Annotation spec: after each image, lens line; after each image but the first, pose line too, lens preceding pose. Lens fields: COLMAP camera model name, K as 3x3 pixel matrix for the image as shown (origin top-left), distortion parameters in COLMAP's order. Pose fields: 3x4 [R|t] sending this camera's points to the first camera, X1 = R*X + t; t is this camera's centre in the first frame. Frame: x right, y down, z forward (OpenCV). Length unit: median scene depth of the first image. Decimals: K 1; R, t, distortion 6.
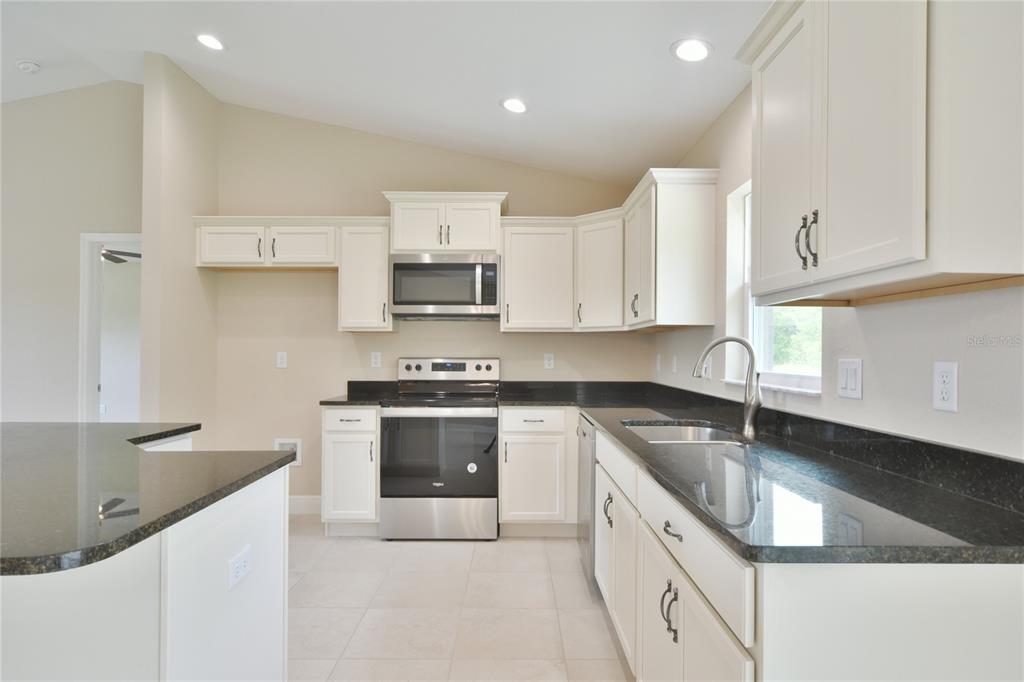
lens RADIAL K [[587.5, 0, 510.3], [0, 587.5, 350.9], [0, 0, 1]] dist [-0.003364, -0.000209]
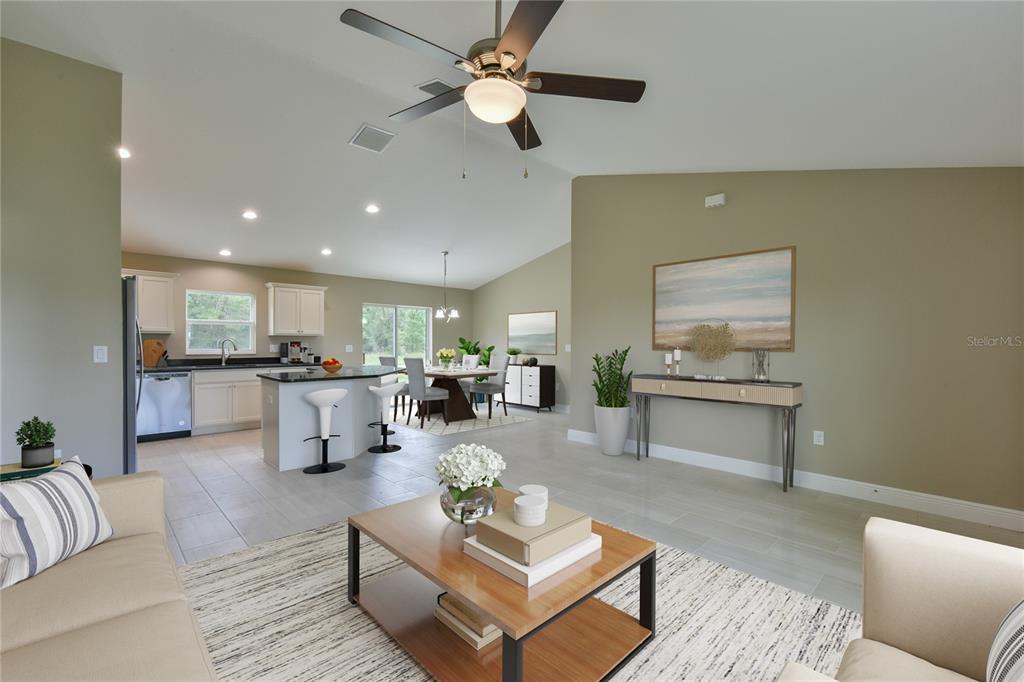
lens RADIAL K [[441.5, 0, 516.7], [0, 441.5, 345.1], [0, 0, 1]] dist [-0.017715, -0.000015]
pose [[-0.706451, -0.006055, 0.707736, -1.638060], [-0.008754, 0.999962, -0.000183, -0.004650], [-0.707708, -0.006325, -0.706477, 0.968397]]
